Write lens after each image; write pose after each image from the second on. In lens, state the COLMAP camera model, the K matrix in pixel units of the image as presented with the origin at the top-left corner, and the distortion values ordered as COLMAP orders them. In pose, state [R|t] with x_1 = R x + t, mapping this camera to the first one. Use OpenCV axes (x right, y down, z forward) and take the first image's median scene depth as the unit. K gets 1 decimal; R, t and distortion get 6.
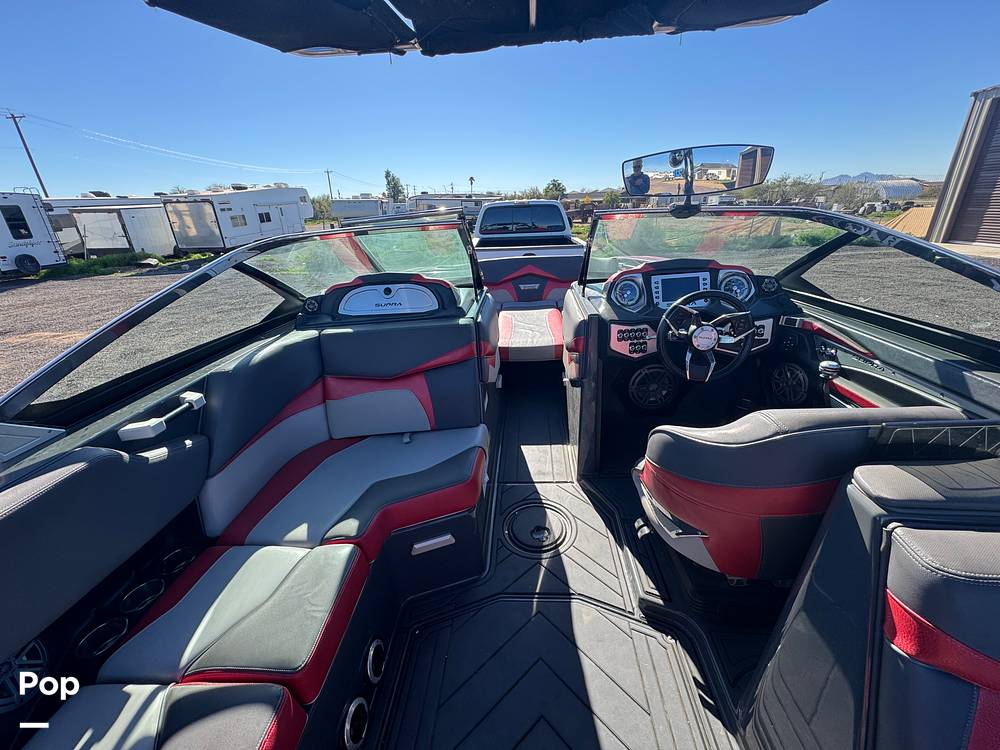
lens RADIAL K [[399.0, 0, 499.7], [0, 399.0, 369.9], [0, 0, 1]] dist [-0.002322, 0.000370]
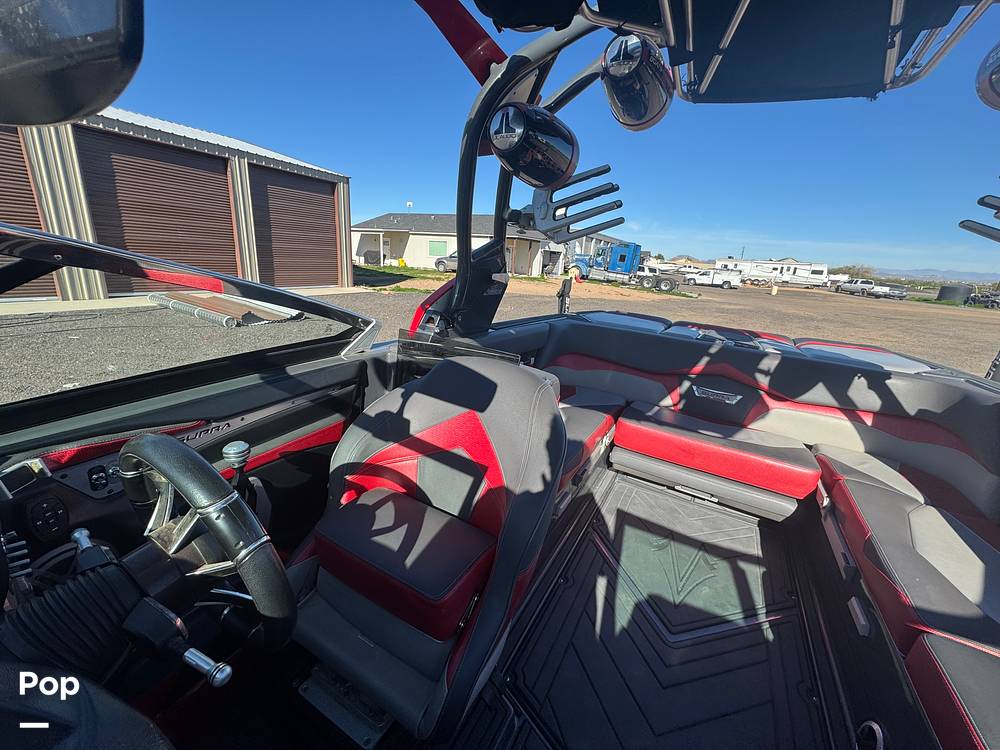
lens RADIAL K [[399.0, 0, 499.7], [0, 399.0, 373.6], [0, 0, 1]] dist [-0.002322, 0.000370]
pose [[-0.899636, -0.142035, 0.412893, 0.115028], [0.142728, 0.798009, 0.585500, -0.343171], [-0.412654, 0.585668, -0.697646, 0.923339]]
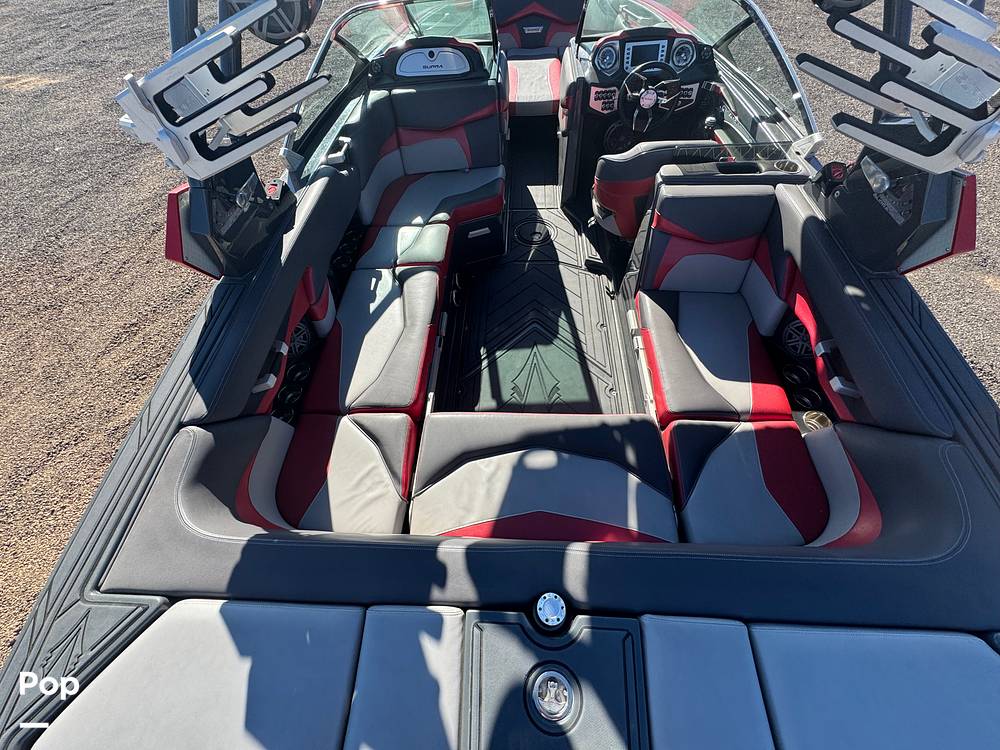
lens RADIAL K [[399.0, 0, 499.9], [0, 399.0, 373.2], [0, 0, 1]] dist [-0.002322, 0.000370]
pose [[0.999714, -0.011446, 0.021005, -0.096980], [-0.001336, 0.849987, 0.526801, 0.009791], [-0.023884, -0.526679, 0.849729, -0.764234]]
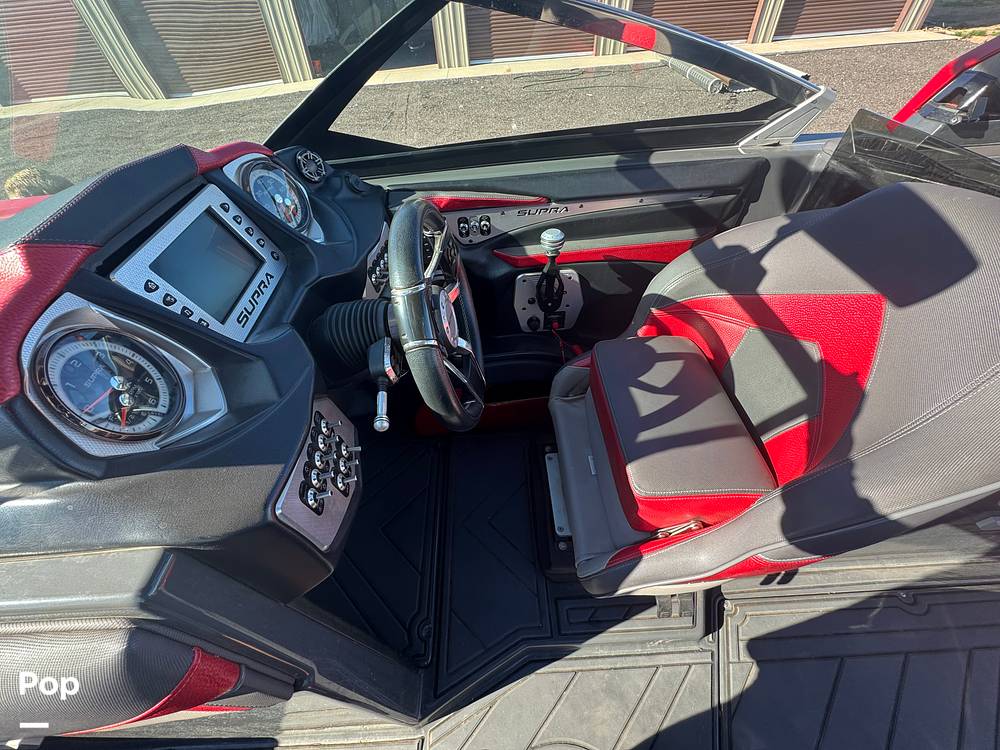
lens RADIAL K [[399.0, 0, 502.8], [0, 399.0, 371.4], [0, 0, 1]] dist [-0.002322, 0.000370]
pose [[-0.096063, -0.666993, 0.738845, 0.141103], [0.442817, 0.636142, 0.631852, -0.249070], [-0.891451, 0.387871, 0.234246, 0.762245]]
